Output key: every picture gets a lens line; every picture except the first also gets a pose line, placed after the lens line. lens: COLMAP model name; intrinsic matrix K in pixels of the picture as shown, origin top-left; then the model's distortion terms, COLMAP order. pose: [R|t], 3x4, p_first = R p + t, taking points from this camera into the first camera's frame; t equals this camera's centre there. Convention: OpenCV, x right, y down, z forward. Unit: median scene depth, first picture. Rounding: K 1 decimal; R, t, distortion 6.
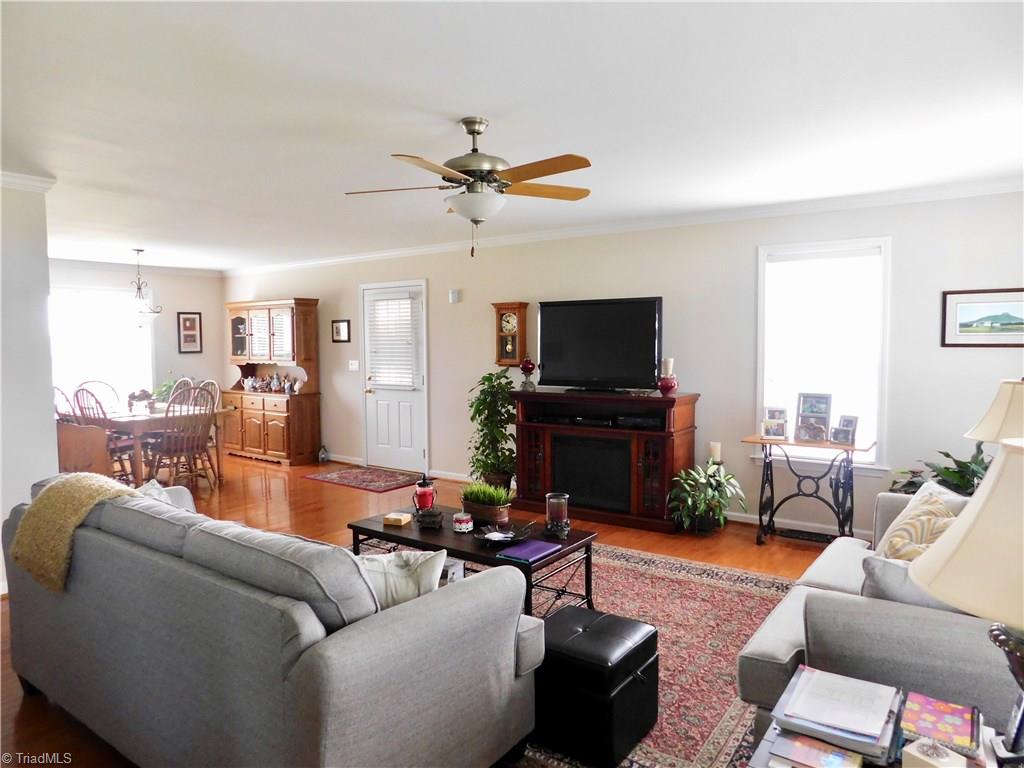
lens RADIAL K [[677.2, 0, 515.2], [0, 677.2, 380.2], [0, 0, 1]] dist [-0.069919, 0.048890]
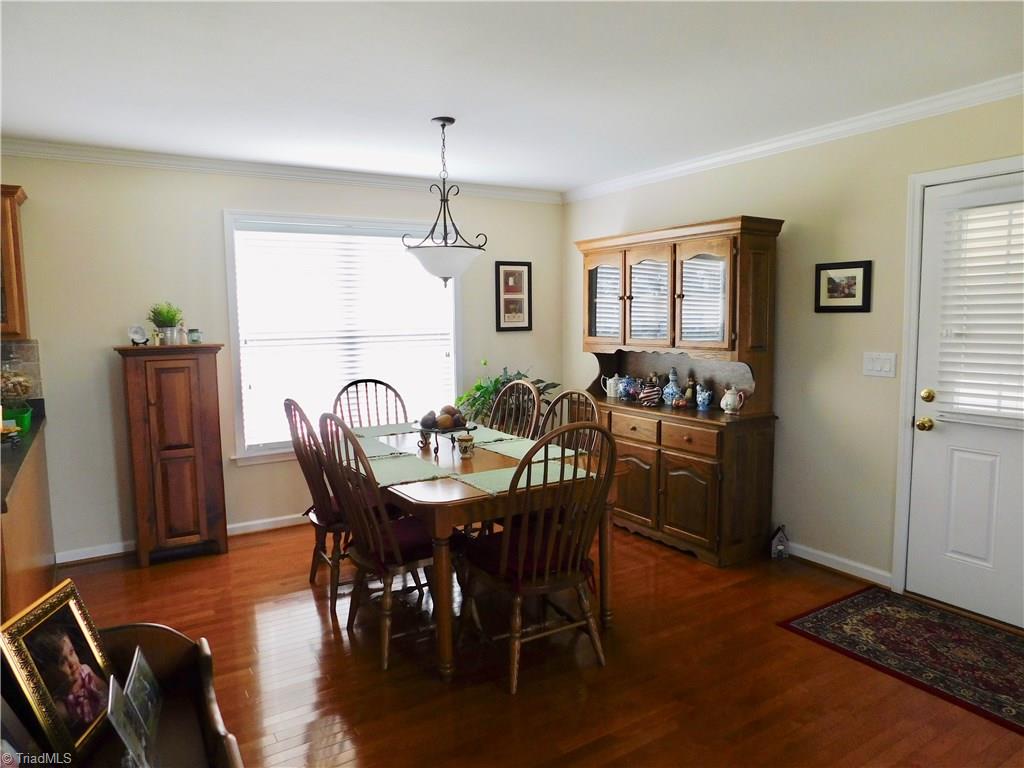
lens RADIAL K [[677.2, 0, 515.2], [0, 677.2, 380.2], [0, 0, 1]] dist [-0.069919, 0.048890]
pose [[0.926601, 0.033425, -0.374558, -0.284134], [-0.018823, 0.998916, 0.042578, -0.024290], [0.375575, -0.032403, 0.926225, 0.483210]]
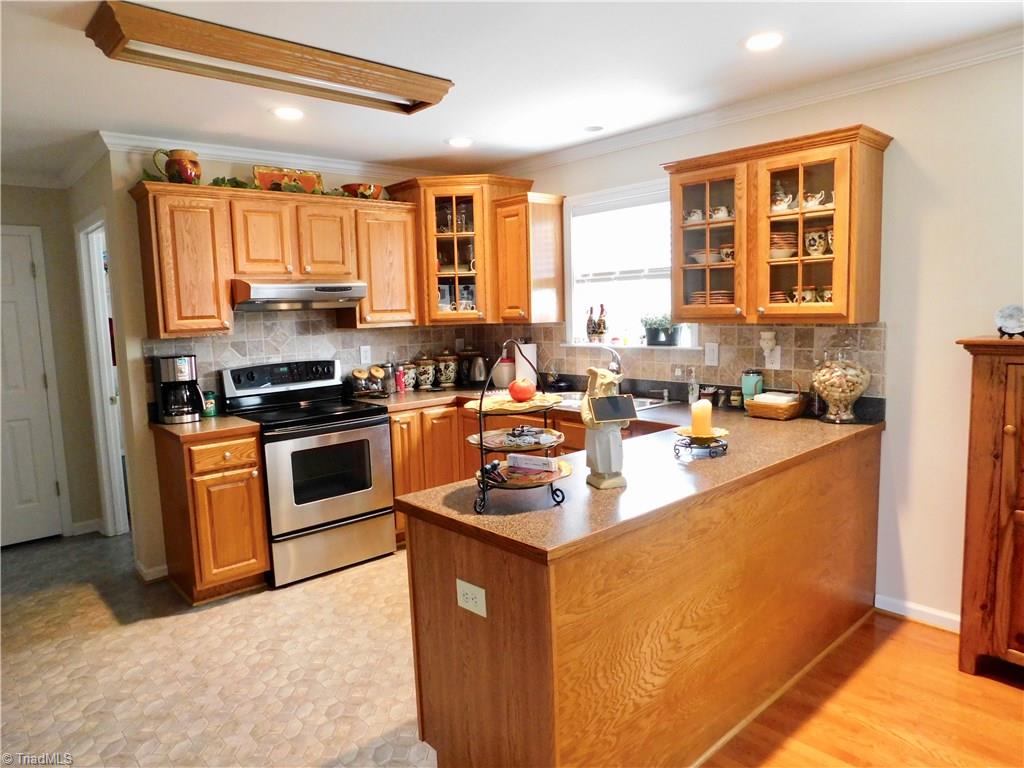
lens RADIAL K [[677.2, 0, 515.2], [0, 677.2, 380.2], [0, 0, 1]] dist [-0.069919, 0.048890]
pose [[-0.208188, 0.120702, -0.970613, -0.372033], [-0.032144, 0.990976, 0.130129, -0.036456], [0.977560, 0.058290, -0.202430, 0.666238]]
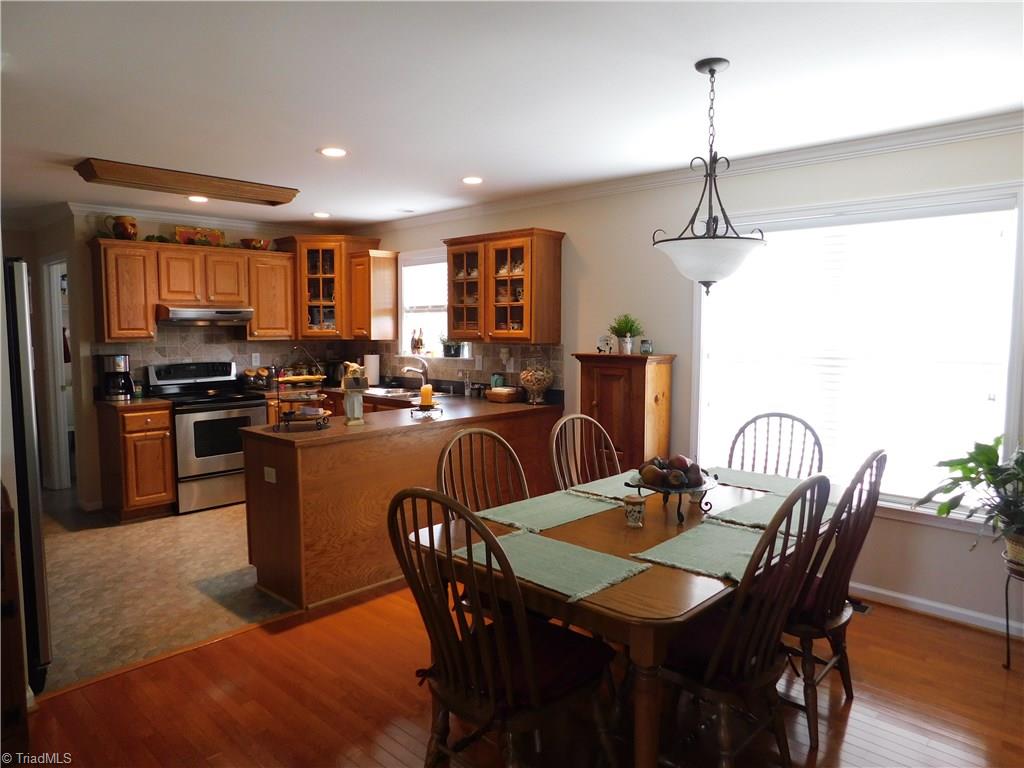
lens RADIAL K [[677.2, 0, 515.2], [0, 677.2, 380.2], [0, 0, 1]] dist [-0.069919, 0.048890]
pose [[-0.127619, 0.086009, -0.988087, -0.164196], [-0.063241, 0.993500, 0.094648, -0.048928], [0.989805, 0.074567, -0.121350, 0.821994]]
